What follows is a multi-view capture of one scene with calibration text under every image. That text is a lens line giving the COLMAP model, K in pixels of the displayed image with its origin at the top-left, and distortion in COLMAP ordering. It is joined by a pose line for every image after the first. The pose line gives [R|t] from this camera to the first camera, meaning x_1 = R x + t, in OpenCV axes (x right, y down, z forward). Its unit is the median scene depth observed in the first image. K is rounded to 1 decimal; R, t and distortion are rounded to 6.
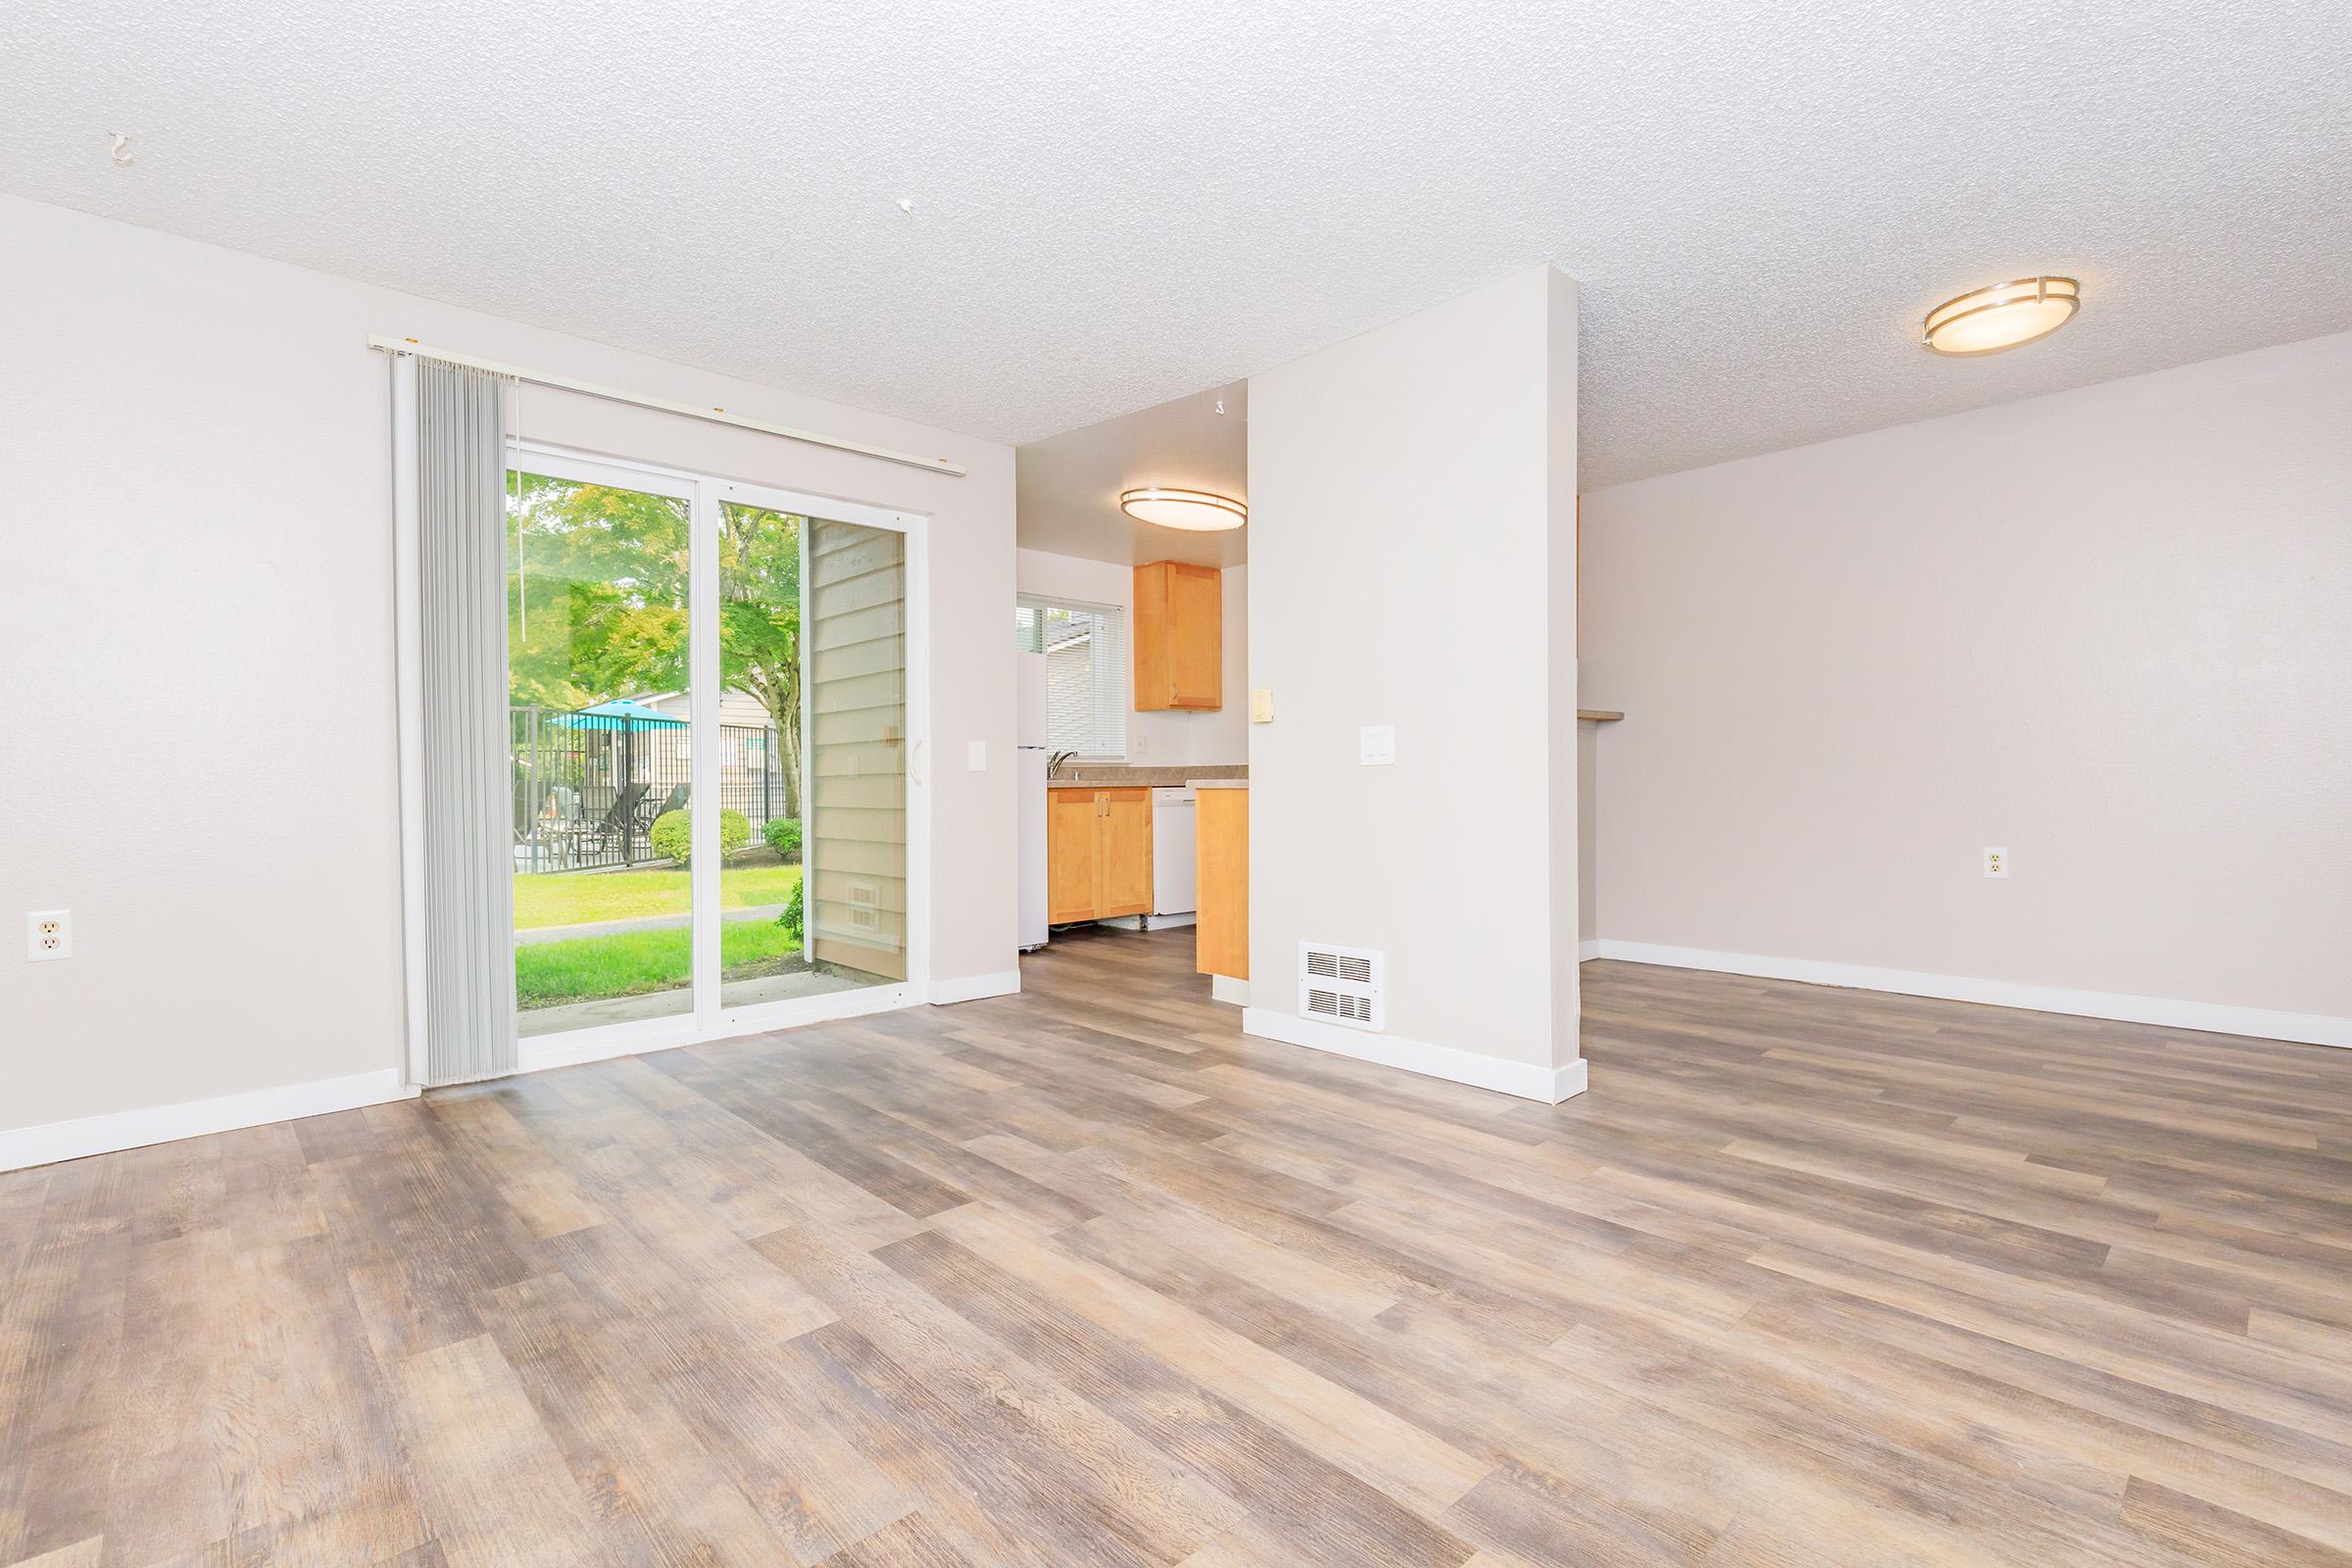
lens RADIAL K [[1055.0, 0, 1162.7], [0, 1055.0, 782.8], [0, 0, 1]] dist [0.007277, -0.000139]
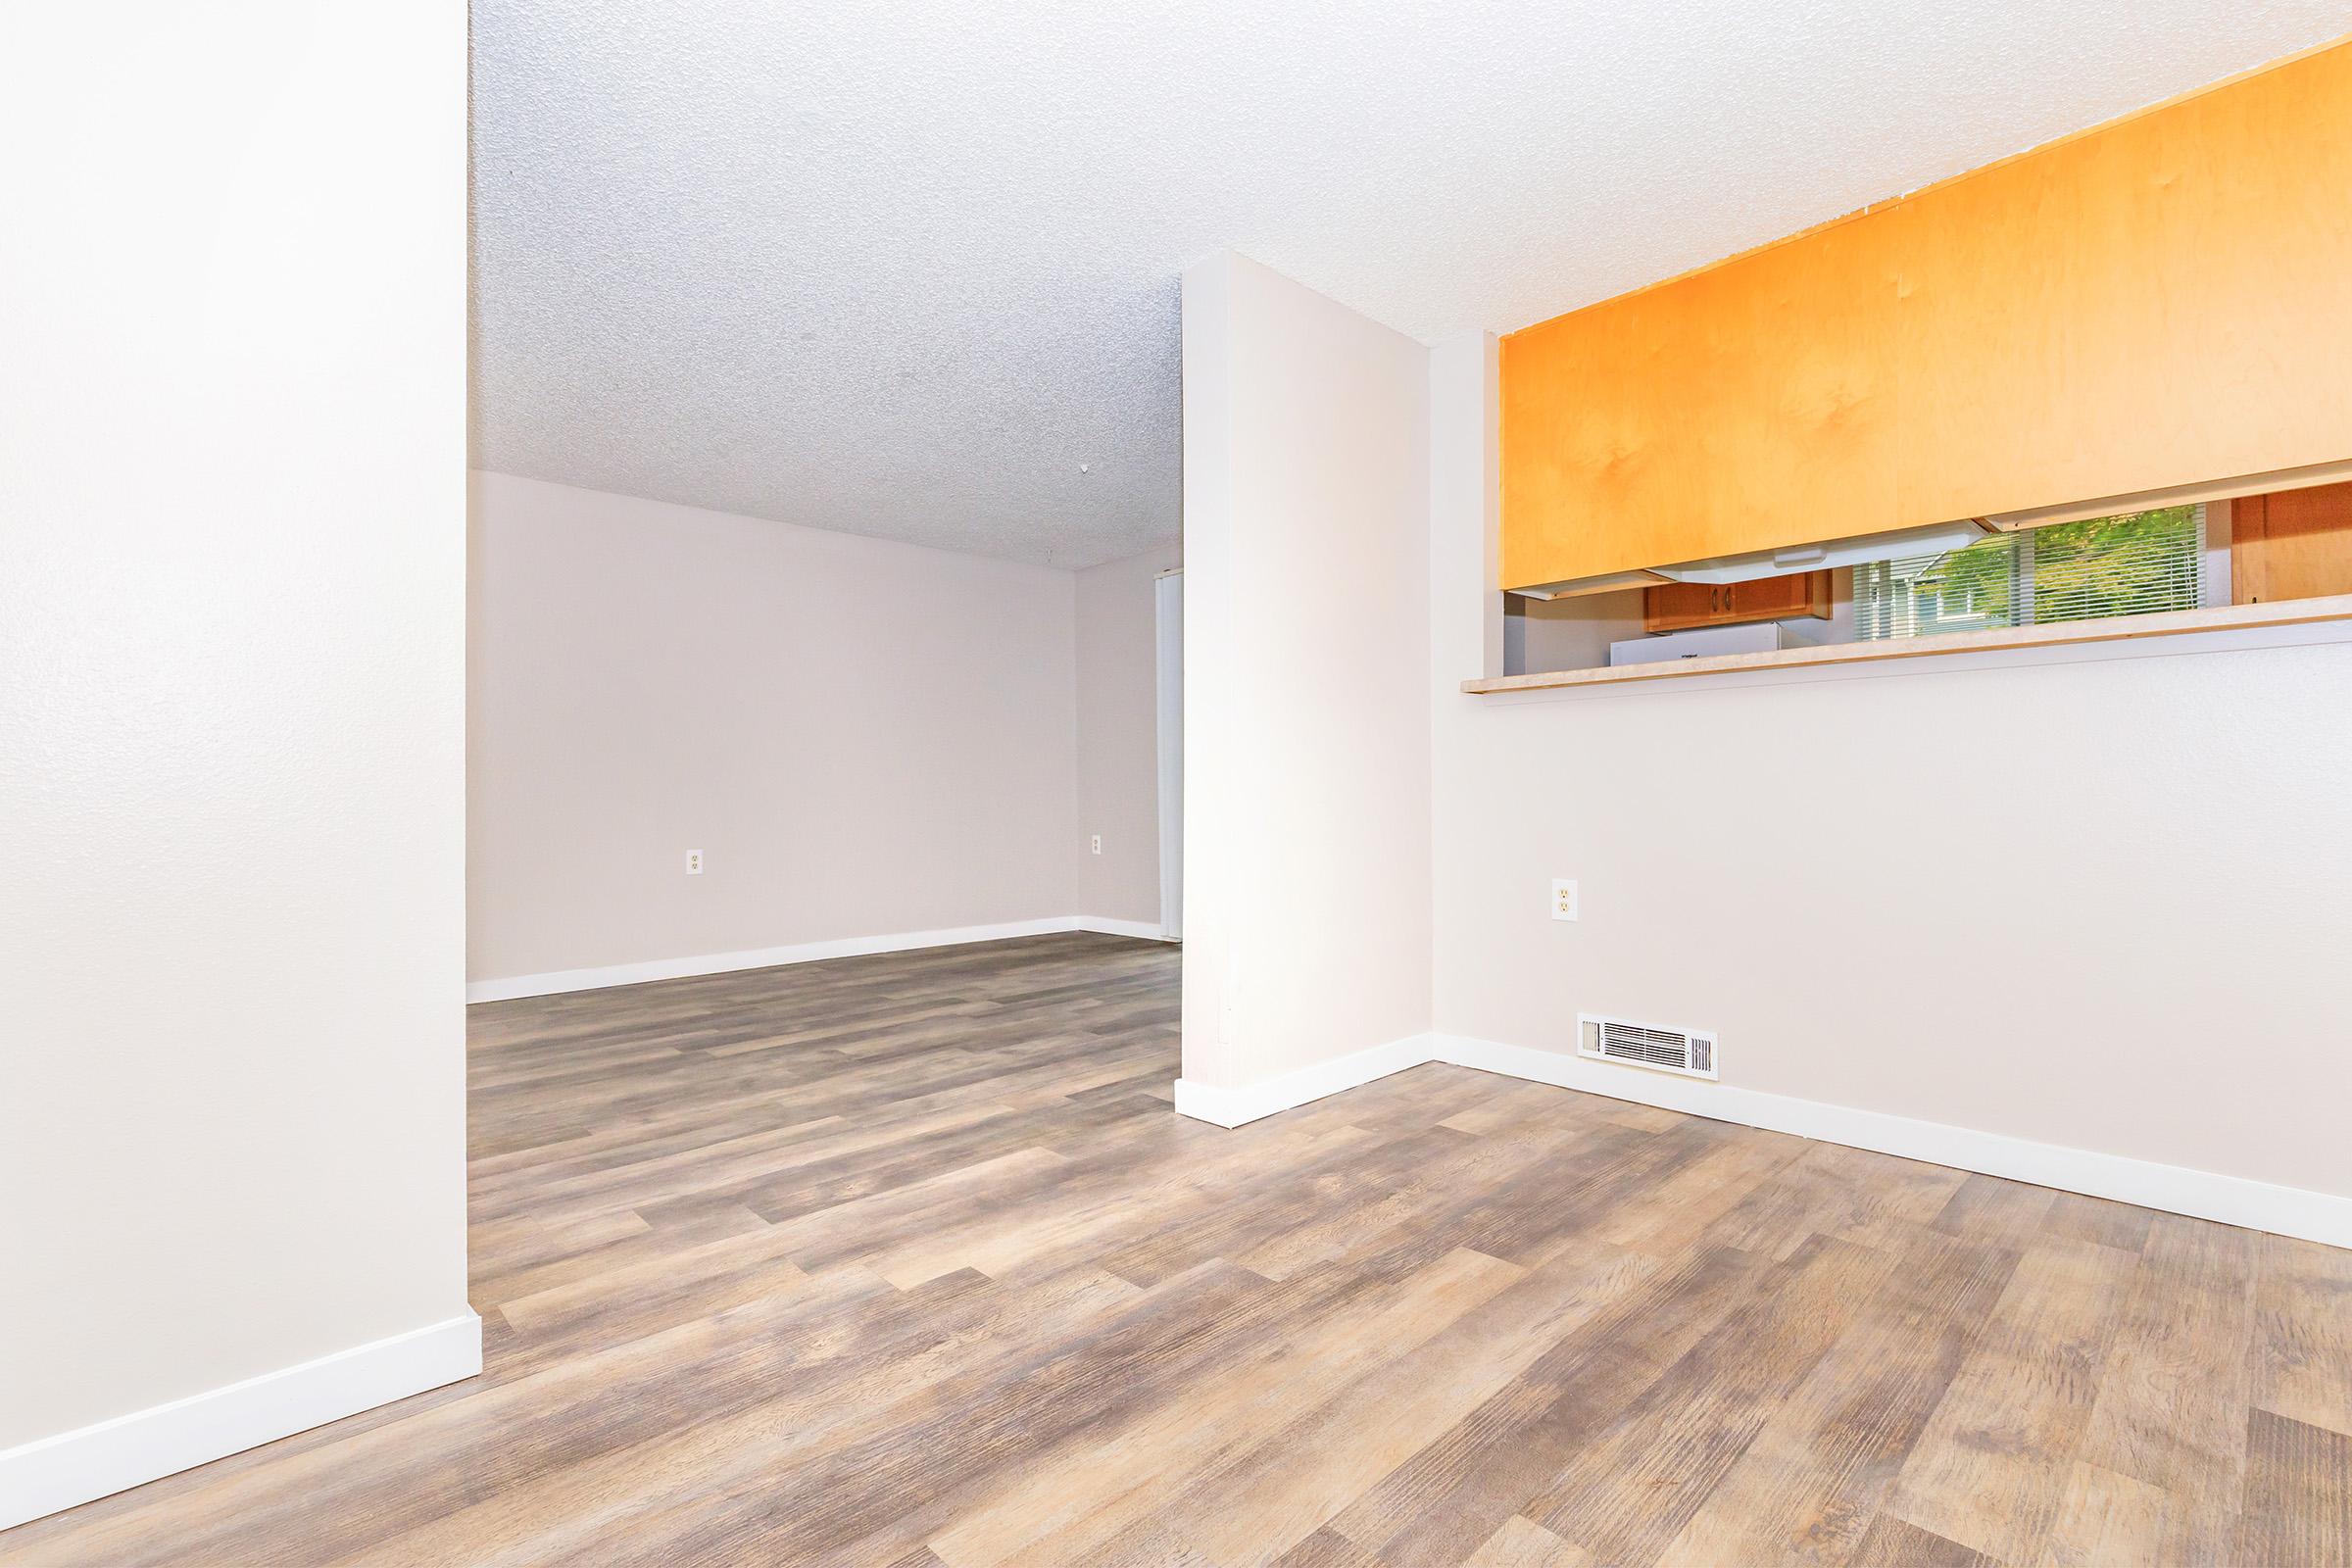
lens RADIAL K [[1043.8, 0, 1116.5], [0, 1043.8, 790.7], [0, 0, 1]] dist [0.008945, -0.000462]
pose [[-0.011659, 0.006551, -0.999911, 1.741248], [0.010744, 0.999922, 0.006426, -0.012685], [0.999874, -0.010668, -0.011728, 1.218144]]
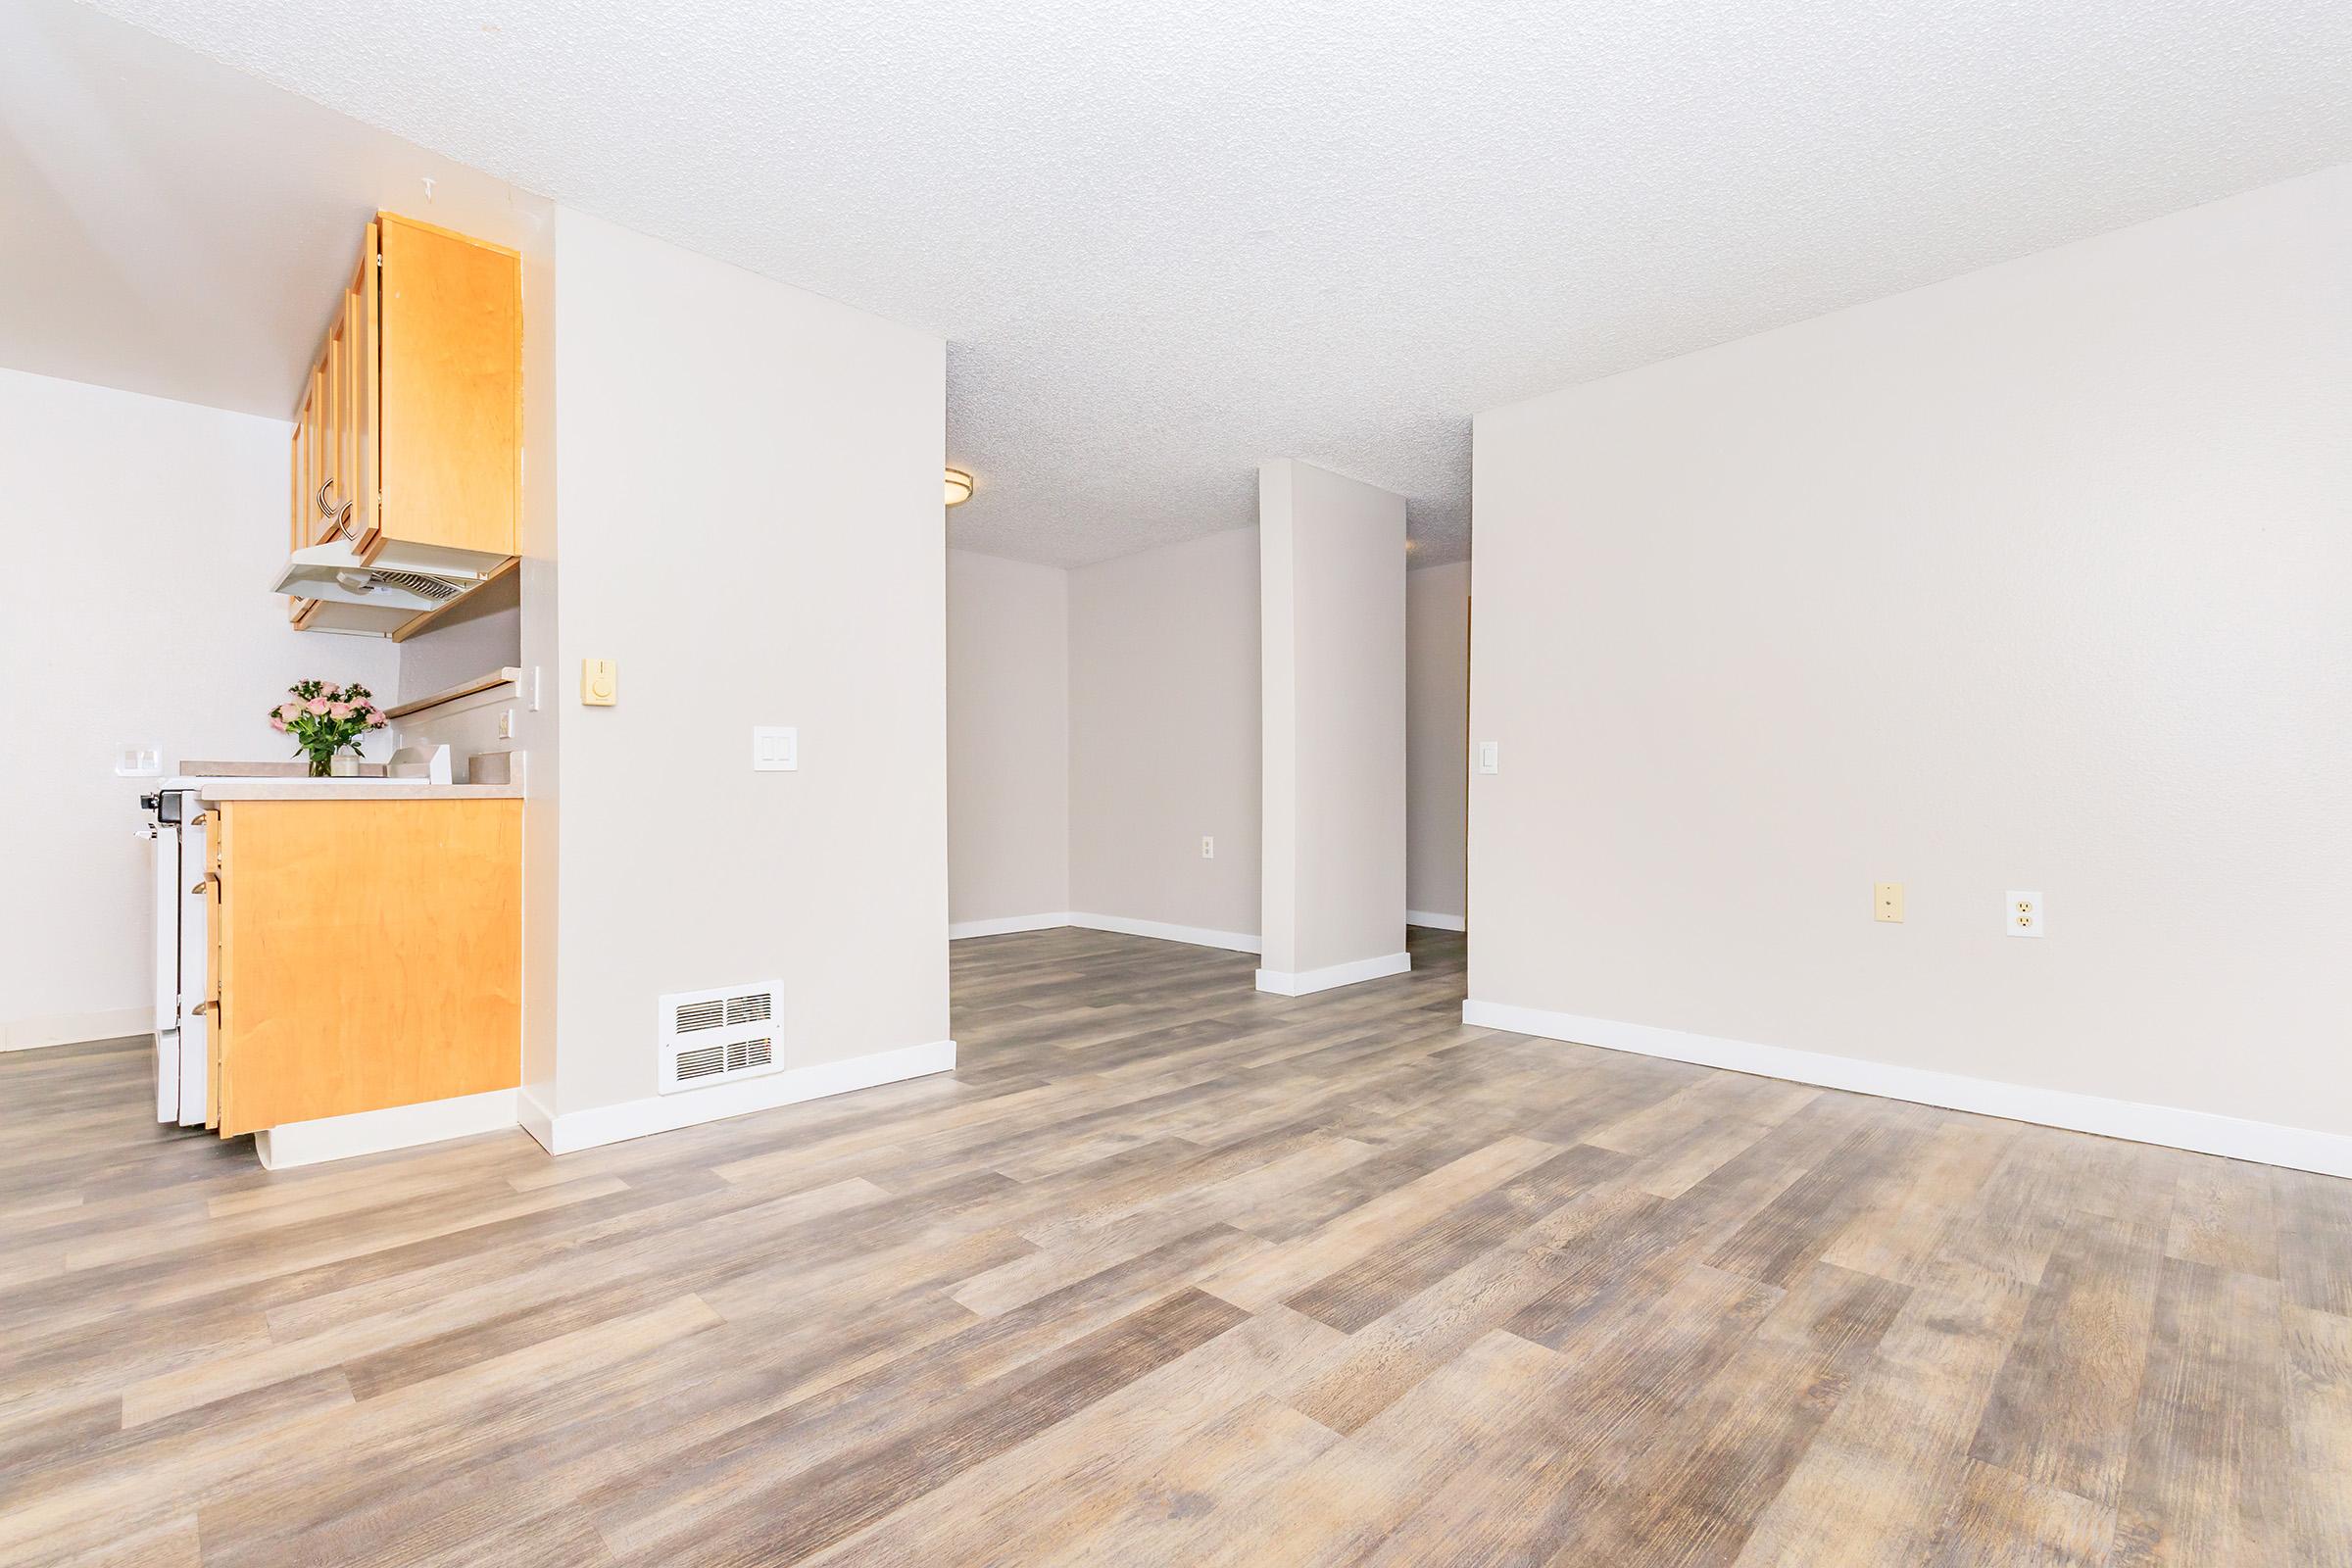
lens RADIAL K [[1043.8, 0, 1116.5], [0, 1043.8, 790.7], [0, 0, 1]] dist [0.008945, -0.000462]
pose [[0.000901, 0.007682, 0.999970, -0.991199], [0.001540, 0.999969, -0.007684, 0.010251], [-0.999998, 0.001547, 0.000889, 1.044487]]
